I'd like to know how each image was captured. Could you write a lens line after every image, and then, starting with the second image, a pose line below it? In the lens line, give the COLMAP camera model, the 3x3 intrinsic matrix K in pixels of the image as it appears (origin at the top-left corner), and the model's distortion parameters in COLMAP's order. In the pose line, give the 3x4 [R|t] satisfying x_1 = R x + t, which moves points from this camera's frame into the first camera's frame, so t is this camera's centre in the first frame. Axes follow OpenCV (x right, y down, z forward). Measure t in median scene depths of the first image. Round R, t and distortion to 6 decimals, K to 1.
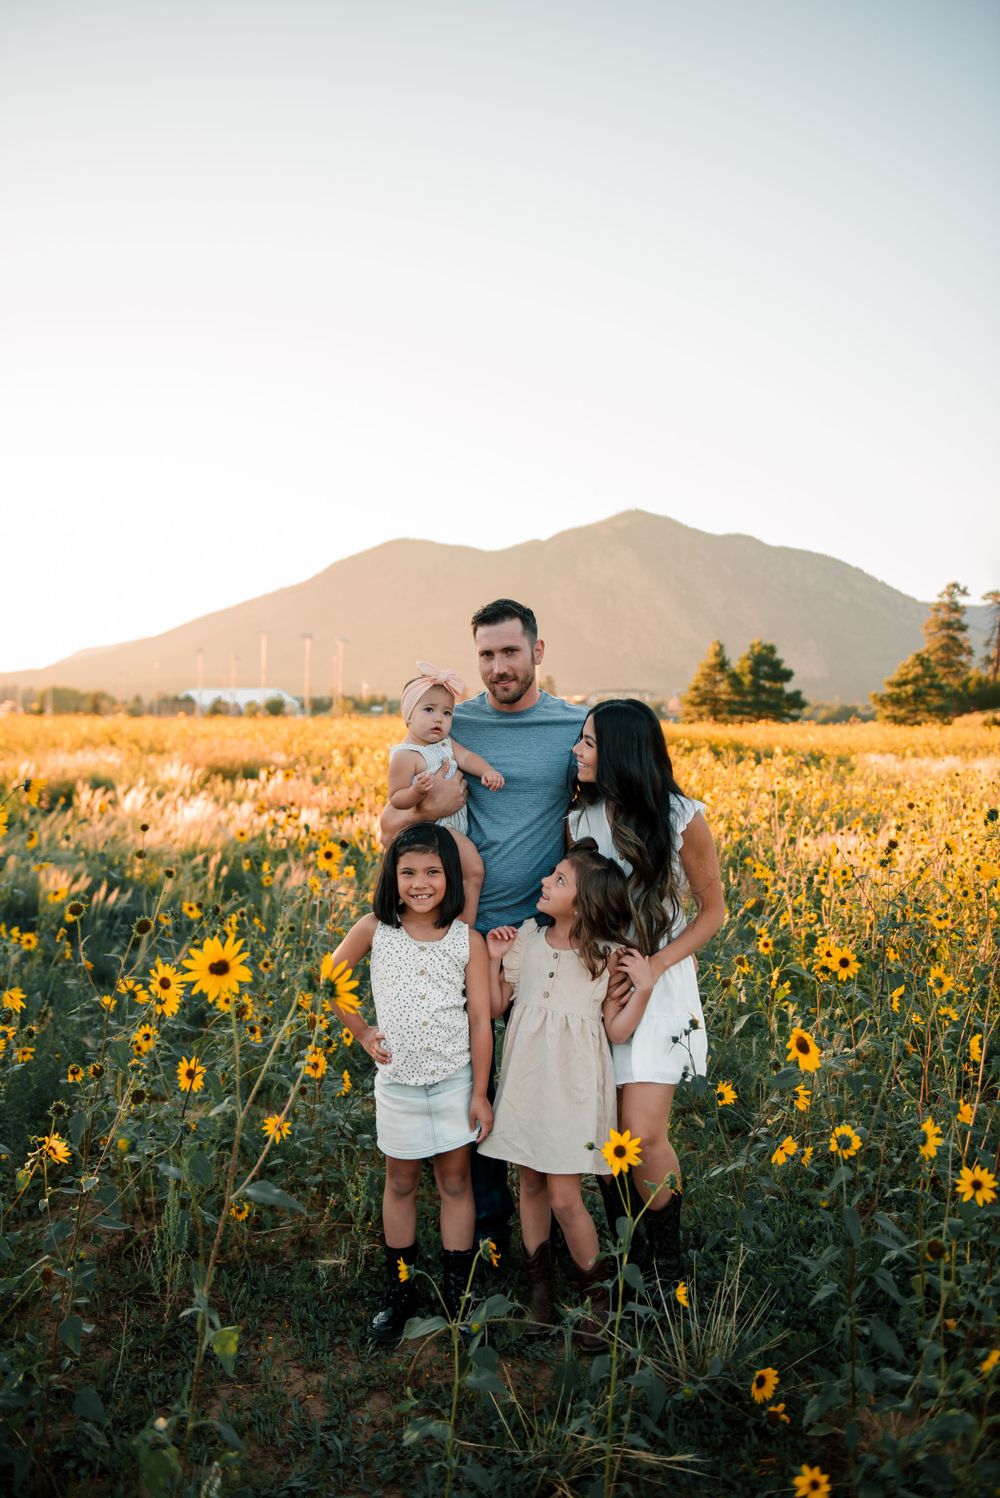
lens RADIAL K [[1322.1, 0, 498.1], [0, 1322.1, 742.8], [0, 0, 1]] dist [0.006690, -0.014423]
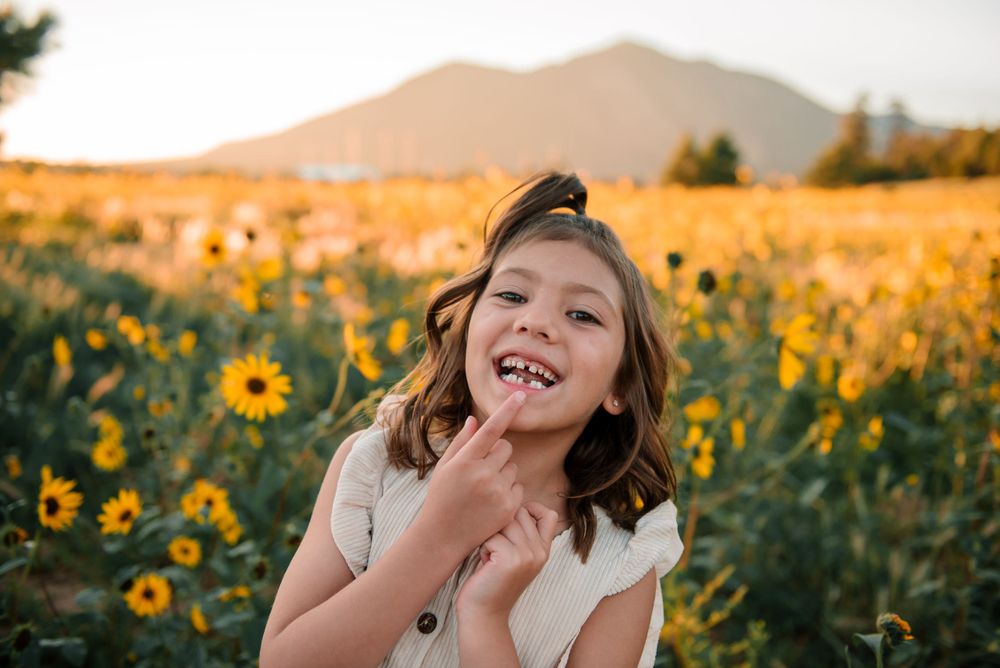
lens RADIAL K [[963.1, 0, 500.0], [0, 963.1, 334.0], [0, 0, 1]] dist [0.015565, 0.018322]
pose [[0.999717, 0.011213, -0.020974, 0.023233], [-0.008377, 0.991383, 0.130730, 0.061476], [0.022259, -0.130517, 0.991196, 0.509205]]
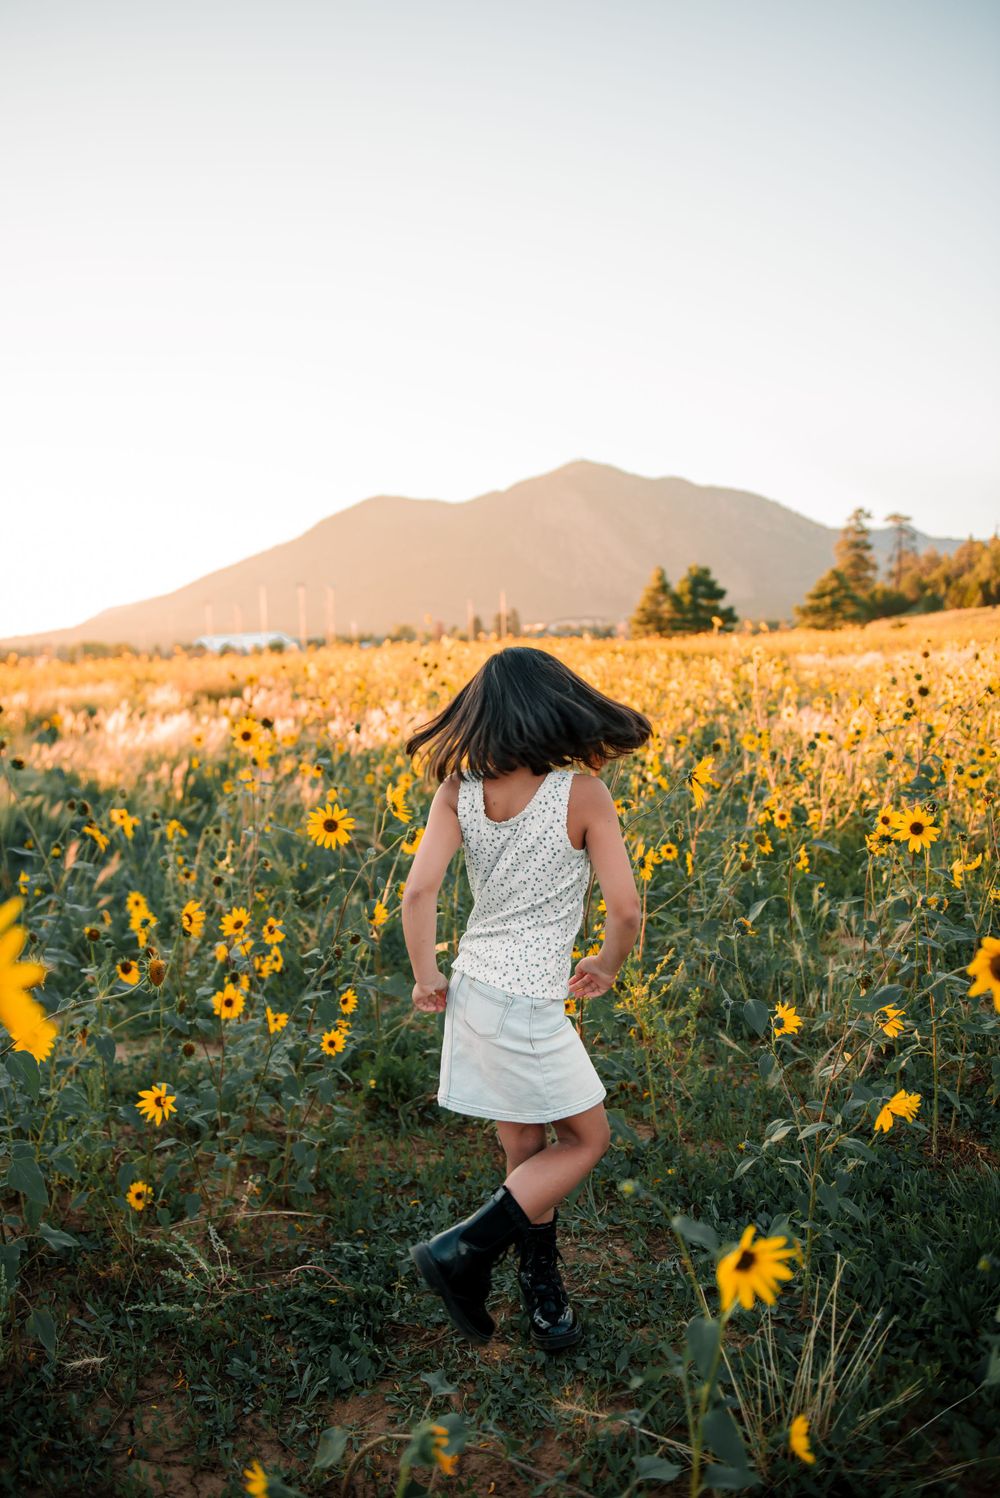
lens RADIAL K [[1156.8, 0, 500.0], [0, 1156.8, 749.0], [0, 0, 1]] dist [-0.028253, -0.004232]
pose [[0.998237, -0.055687, 0.020536, 0.011527], [0.054073, 0.995925, 0.072171, 0.049939], [-0.024471, -0.070934, 0.997181, 0.293126]]
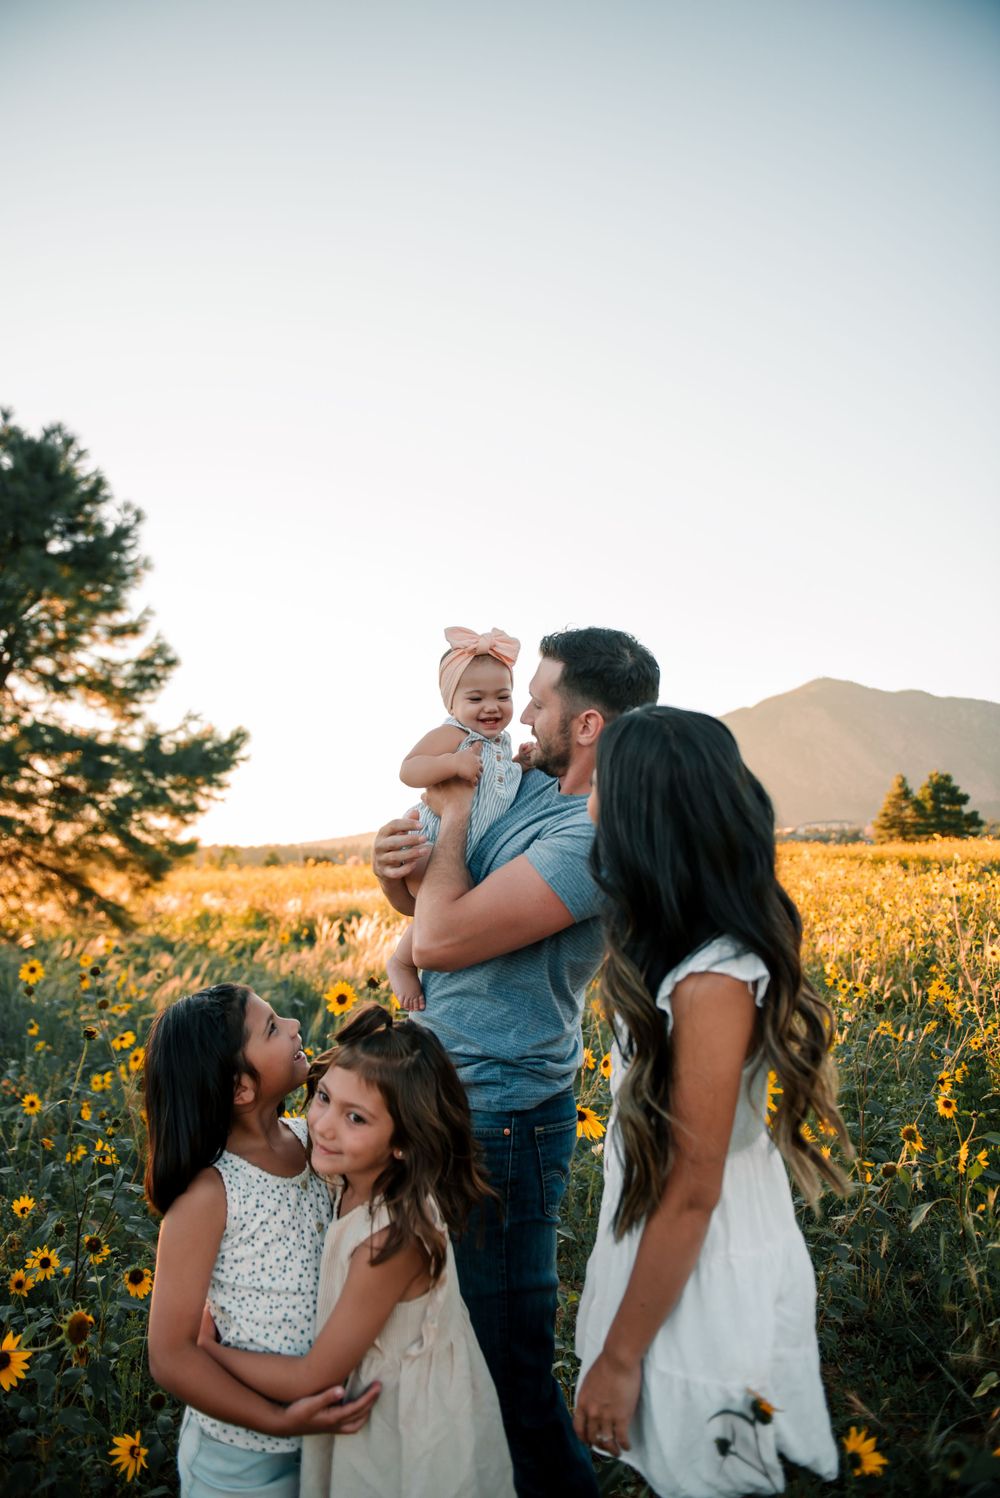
lens RADIAL K [[1037.4, 0, 475.7], [0, 1037.4, 750.1], [0, 0, 1]] dist [-0.050197, -0.000944]
pose [[0.972008, -0.074949, -0.222674, 0.095071], [0.047723, 0.990979, -0.125232, 0.018159], [0.230052, 0.111100, 0.966816, 0.397904]]
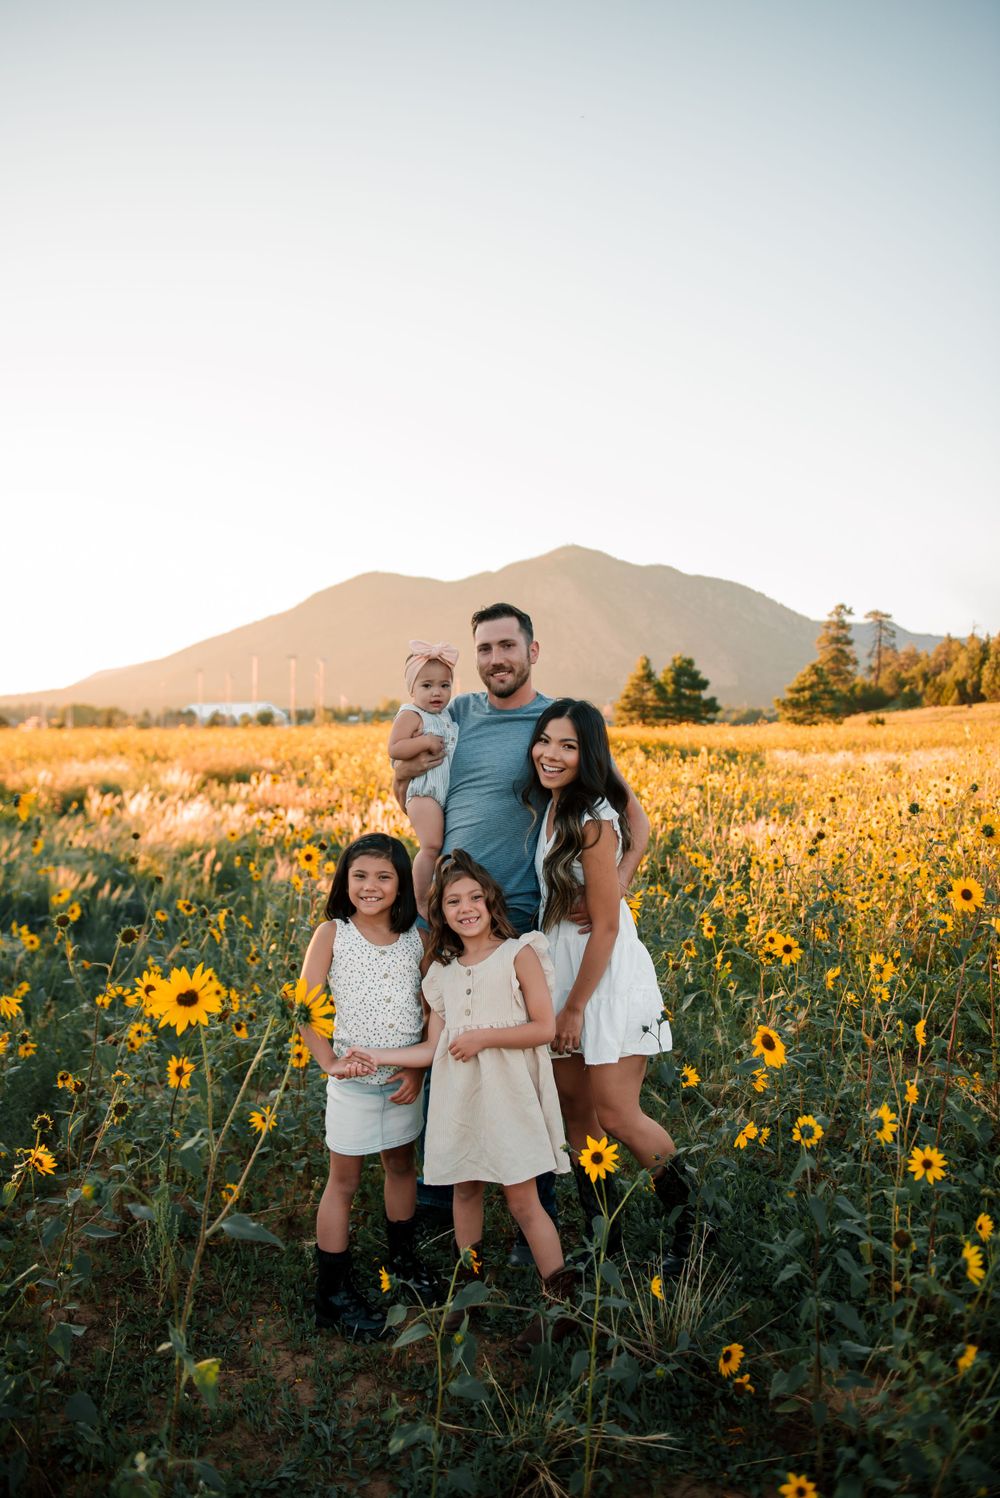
lens RADIAL K [[1135.9, 0, 498.1], [0, 1135.9, 743.2], [0, 0, 1]] dist [-0.031914, -0.001738]
pose [[0.999242, -0.017067, 0.035001, -0.004231], [0.017143, 0.999851, -0.001899, -0.003918], [-0.034964, 0.002497, 0.999385, 0.066334]]
